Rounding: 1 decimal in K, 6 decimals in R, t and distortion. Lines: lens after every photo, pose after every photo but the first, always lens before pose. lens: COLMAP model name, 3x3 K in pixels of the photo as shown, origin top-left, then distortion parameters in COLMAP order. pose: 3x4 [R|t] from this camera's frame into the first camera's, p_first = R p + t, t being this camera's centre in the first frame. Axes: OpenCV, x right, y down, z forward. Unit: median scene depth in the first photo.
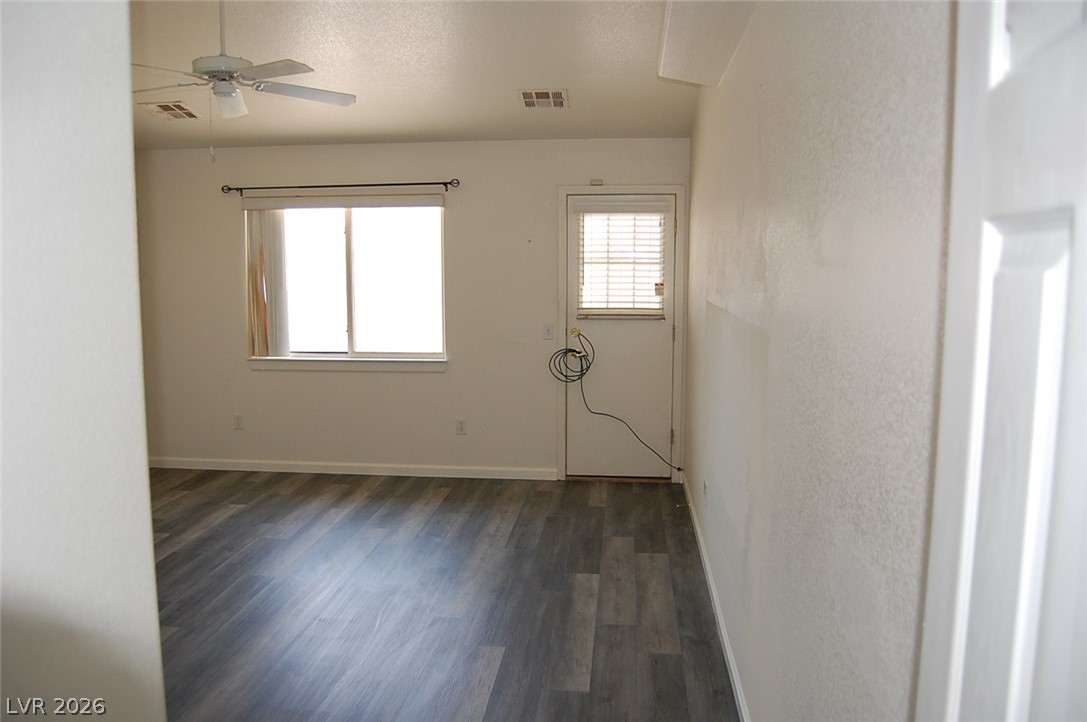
lens RADIAL K [[848.8, 0, 542.1], [0, 848.8, 362.4], [0, 0, 1]] dist [-0.093981, 0.027675]
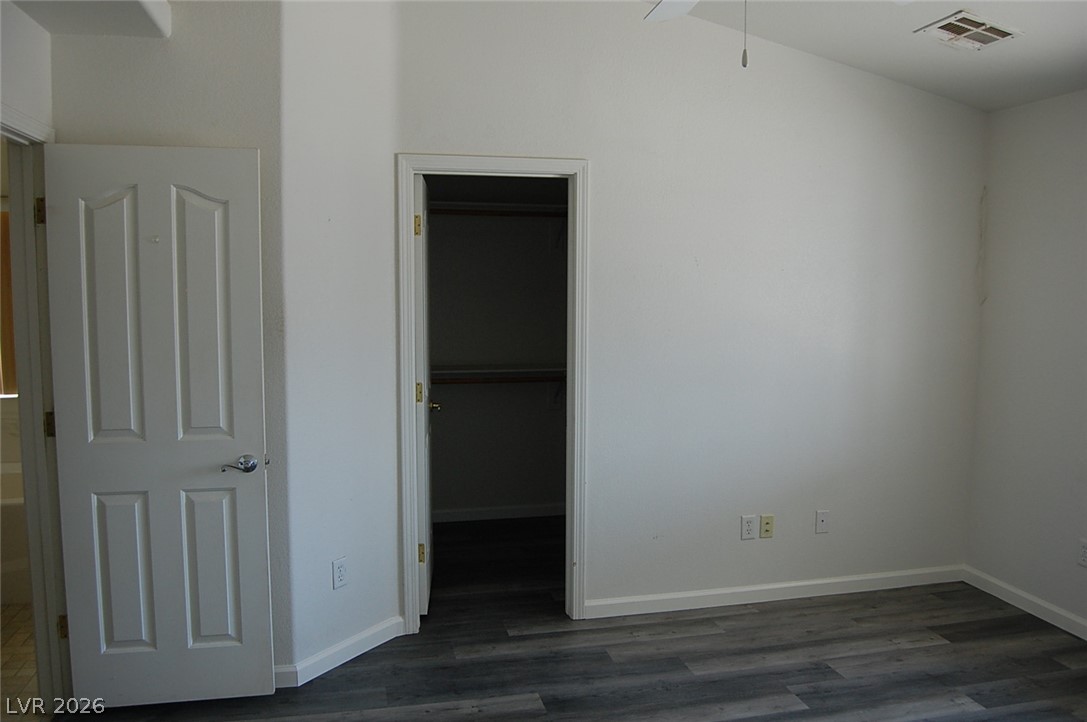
lens RADIAL K [[848.8, 0, 540.6], [0, 848.8, 361.0], [0, 0, 1]] dist [-0.093981, 0.027675]
pose [[0.300095, 0.088348, -0.949809, 0.056633], [-0.108170, 0.992431, 0.058136, -0.061225], [0.947757, 0.085294, 0.307380, 0.522633]]
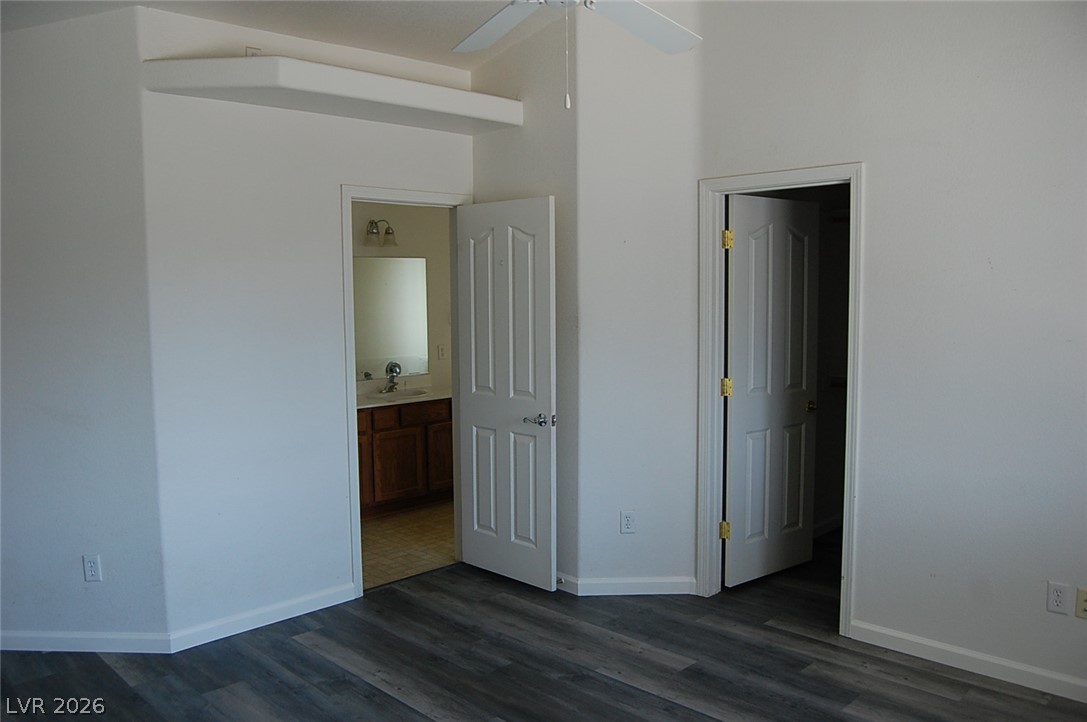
lens RADIAL K [[848.8, 0, 540.0], [0, 848.8, 360.9], [0, 0, 1]] dist [-0.093981, 0.027675]
pose [[-0.650805, 0.067102, -0.756274, 0.070633], [-0.075278, 0.985476, 0.152219, -0.108377], [0.755504, 0.155996, -0.636301, 0.950289]]
